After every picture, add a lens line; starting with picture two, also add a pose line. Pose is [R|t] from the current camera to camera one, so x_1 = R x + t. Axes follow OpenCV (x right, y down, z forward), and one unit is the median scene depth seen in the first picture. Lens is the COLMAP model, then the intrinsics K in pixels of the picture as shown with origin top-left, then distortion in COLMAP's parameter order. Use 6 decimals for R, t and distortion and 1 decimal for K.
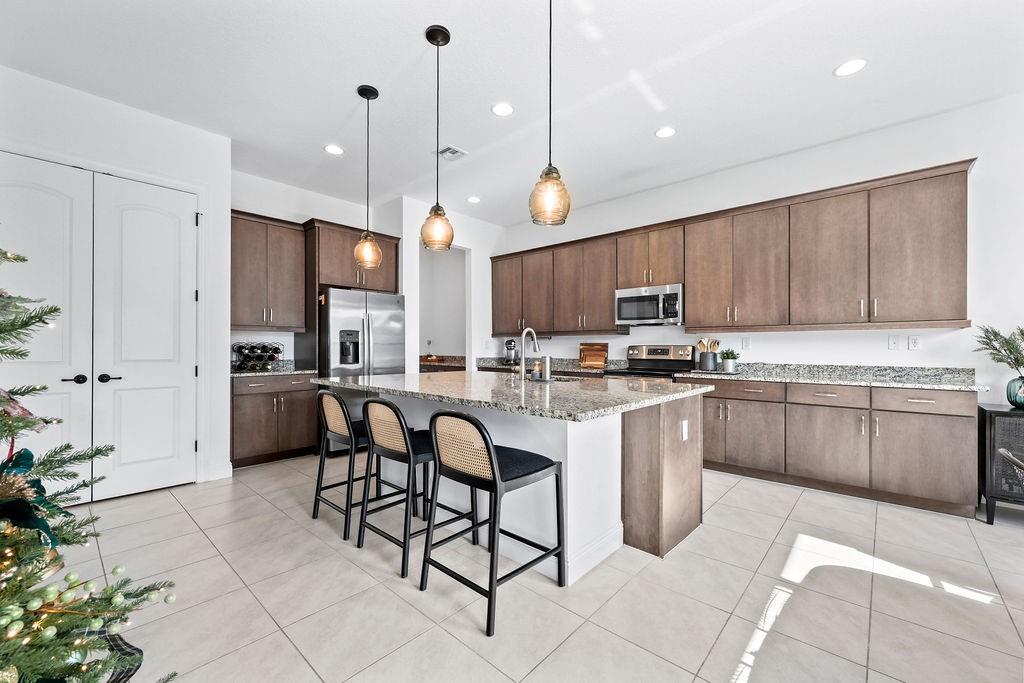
lens RADIAL K [[414.1, 0, 513.4], [0, 414.1, 342.2], [0, 0, 1]] dist [0.005001, -0.001005]
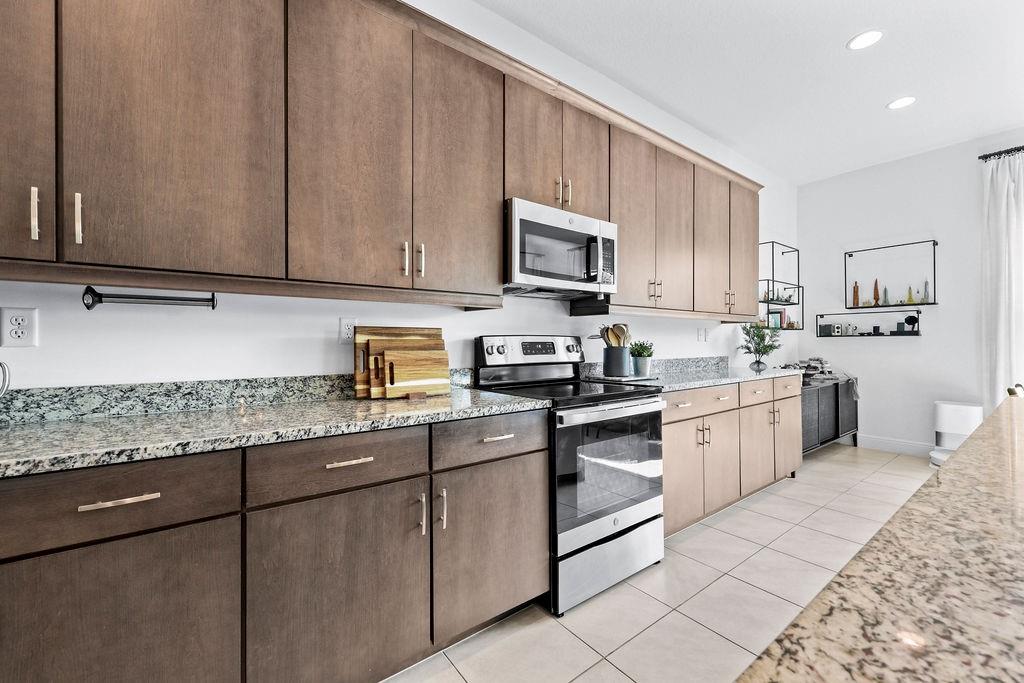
lens RADIAL K [[414.1, 0, 509.6], [0, 414.1, 344.1], [0, 0, 1]] dist [0.005001, -0.001005]
pose [[0.183912, -0.002601, 0.982939, -0.164630], [-0.004927, 0.999981, 0.003568, 0.017165], [-0.982930, -0.005499, 0.183896, 0.972268]]
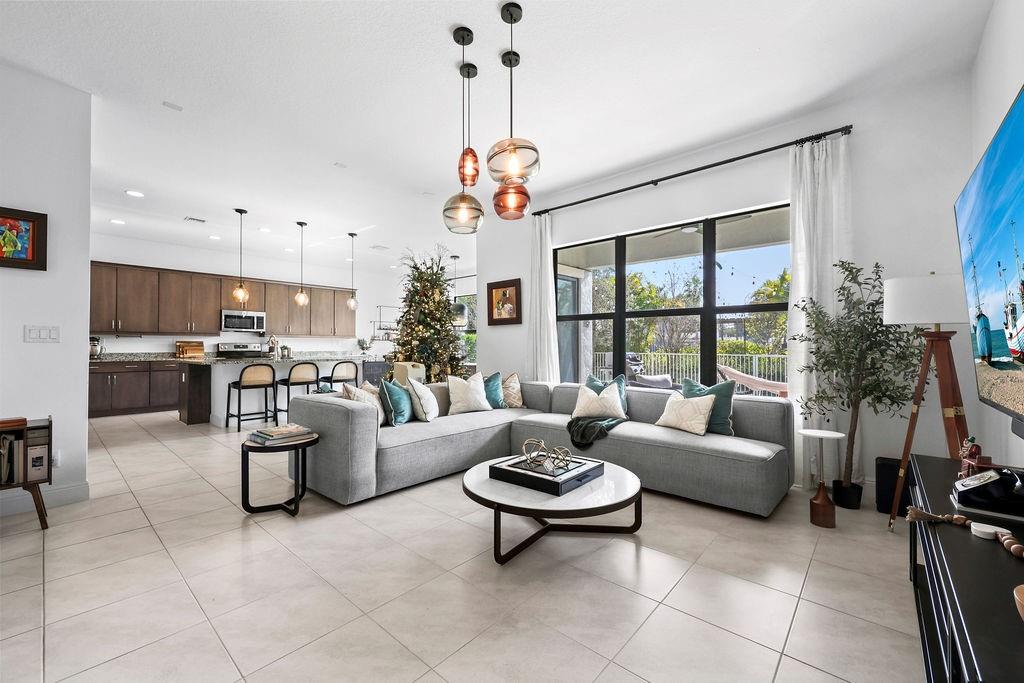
lens RADIAL K [[414.1, 0, 506.7], [0, 414.1, 346.2], [0, 0, 1]] dist [0.005001, -0.001005]
pose [[-0.009952, -0.002651, 0.999947, -1.511257], [-0.013802, 0.999902, 0.002514, 0.000566], [-0.999855, -0.013776, -0.009988, -0.139574]]
